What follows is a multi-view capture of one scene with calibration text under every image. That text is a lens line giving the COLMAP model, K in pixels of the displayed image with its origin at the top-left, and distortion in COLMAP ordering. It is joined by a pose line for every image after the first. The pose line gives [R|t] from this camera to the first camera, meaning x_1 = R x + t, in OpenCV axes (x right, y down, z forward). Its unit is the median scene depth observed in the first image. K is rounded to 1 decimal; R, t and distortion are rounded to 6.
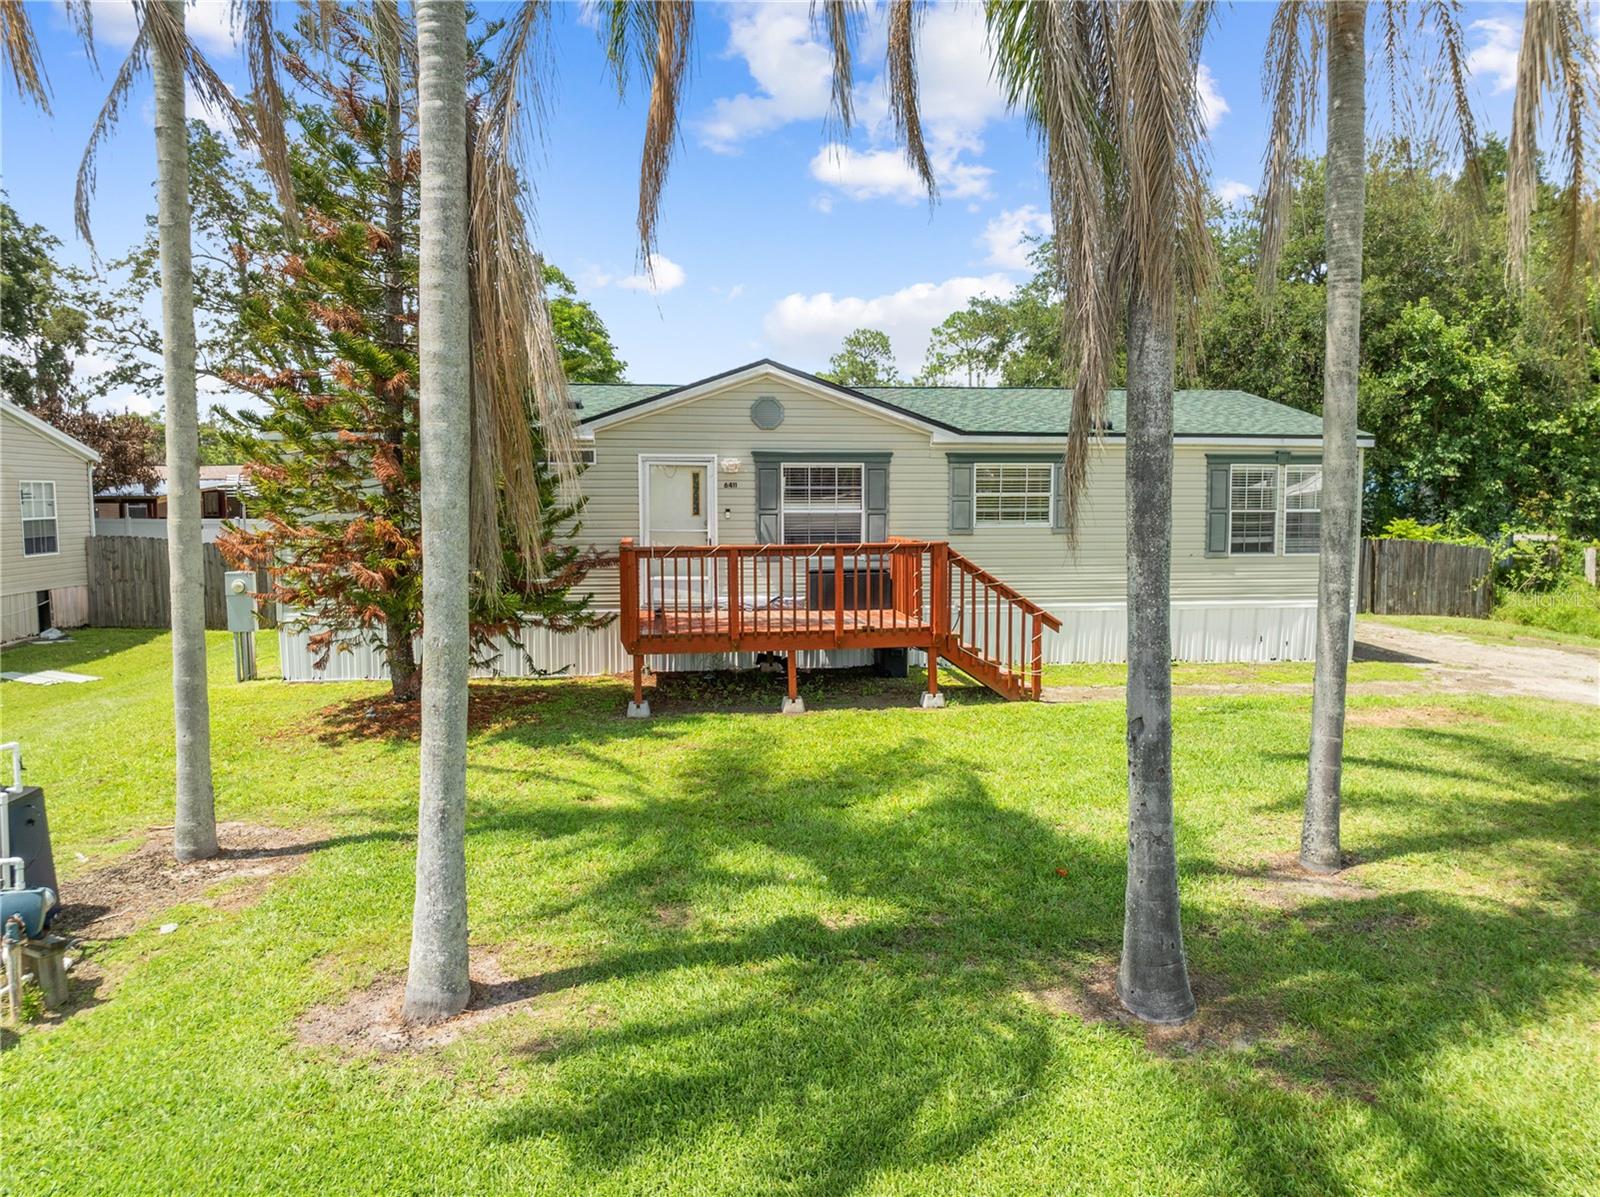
lens RADIAL K [[1124.5, 0, 809.4], [0, 1124.5, 590.0], [0, 0, 1]] dist [-0.040160, 0.012822]
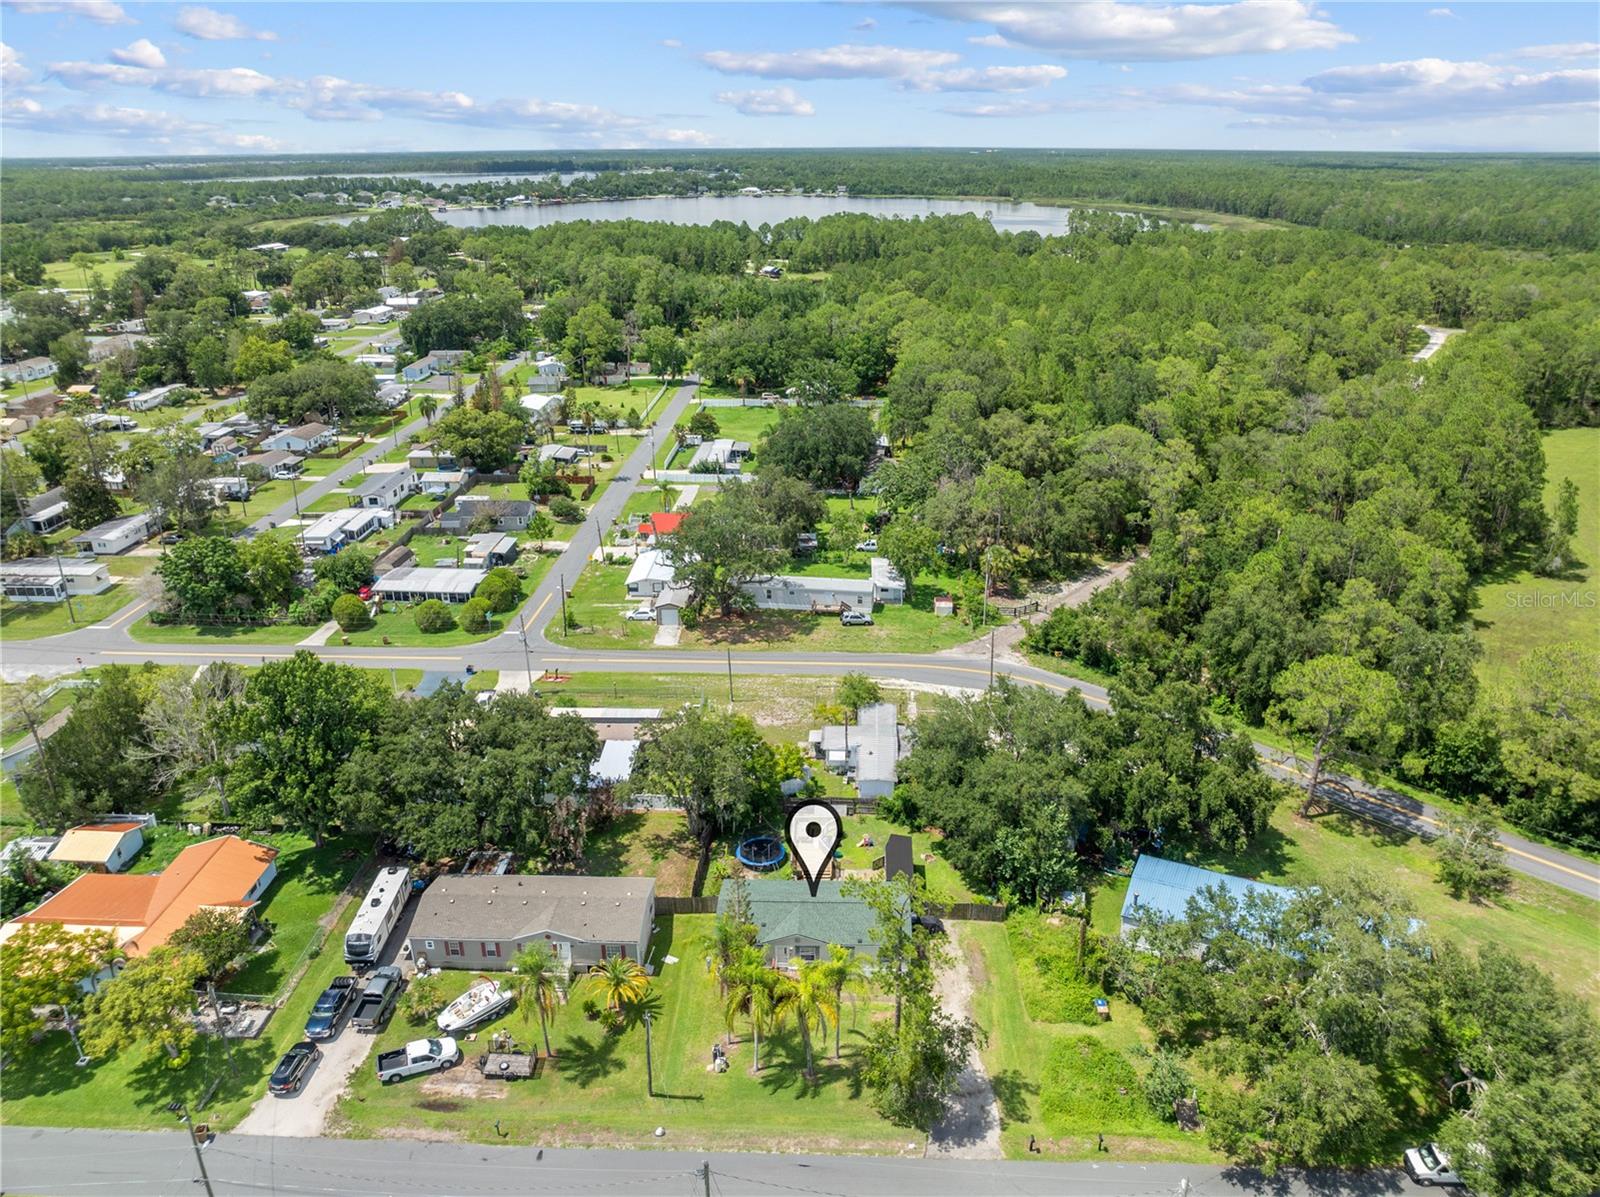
lens RADIAL K [[1124.5, 0, 806.3], [0, 1124.5, 600.7], [0, 0, 1]] dist [-0.040160, 0.012822]
pose [[0.986204, 0.056722, -0.155510, 0.793648], [-0.007271, 0.953396, 0.301633, -3.504115], [0.165372, -0.296341, 0.940656, -3.814778]]
